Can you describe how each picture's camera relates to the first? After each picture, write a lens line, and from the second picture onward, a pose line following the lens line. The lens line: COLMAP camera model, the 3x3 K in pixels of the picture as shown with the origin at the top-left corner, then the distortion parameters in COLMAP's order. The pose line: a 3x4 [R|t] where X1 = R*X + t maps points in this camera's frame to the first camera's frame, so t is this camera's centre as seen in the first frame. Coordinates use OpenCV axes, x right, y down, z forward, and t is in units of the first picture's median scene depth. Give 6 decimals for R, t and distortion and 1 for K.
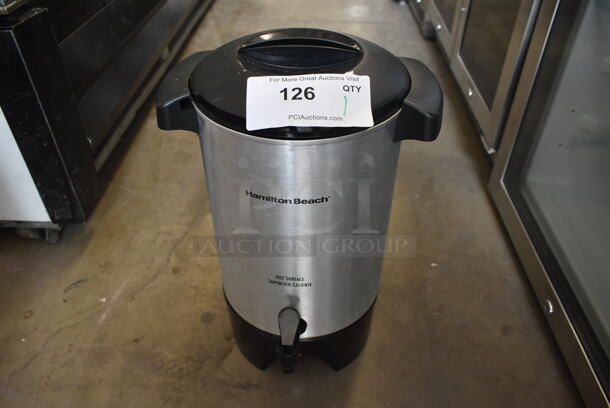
lens RADIAL K [[469.8, 0, 302.2], [0, 469.8, 209.5], [0, 0, 1]] dist [-0.009480, 0.005358]
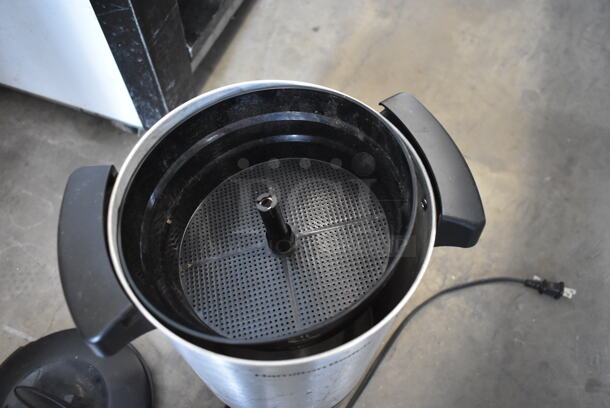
lens RADIAL K [[469.8, 0, 303.0], [0, 469.8, 206.4], [0, 0, 1]] dist [-0.009480, 0.005358]
pose [[0.953124, 0.264865, -0.146292, -0.042072], [-0.202071, 0.917045, 0.343795, -0.222707], [0.225216, -0.298117, 0.927580, 0.140164]]
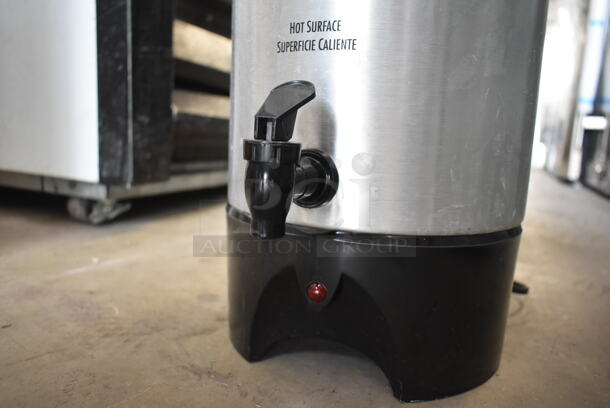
lens RADIAL K [[469.8, 0, 307.4], [0, 469.8, 204.0], [0, 0, 1]] dist [-0.009480, 0.005358]
pose [[0.930040, 0.110472, -0.350460, 0.103190], [-0.273794, 0.844431, -0.460404, 0.342315], [0.245078, 0.524148, 0.815601, 0.442281]]
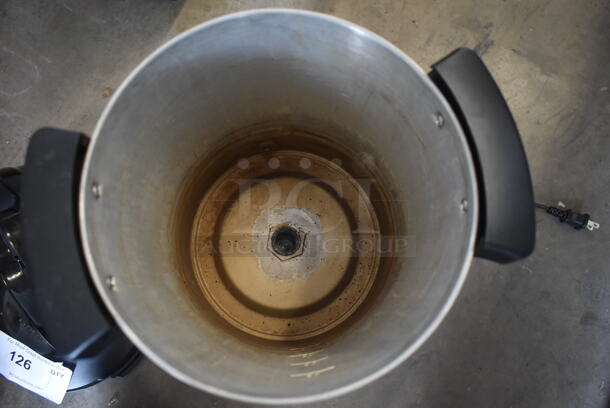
lens RADIAL K [[469.8, 0, 304.5], [0, 469.8, 198.6], [0, 0, 1]] dist [-0.009480, 0.005358]
pose [[0.920975, 0.386685, -0.047742, -0.097258], [-0.268578, 0.718842, 0.641196, -0.299740], [0.282260, -0.577703, 0.765891, 0.267378]]
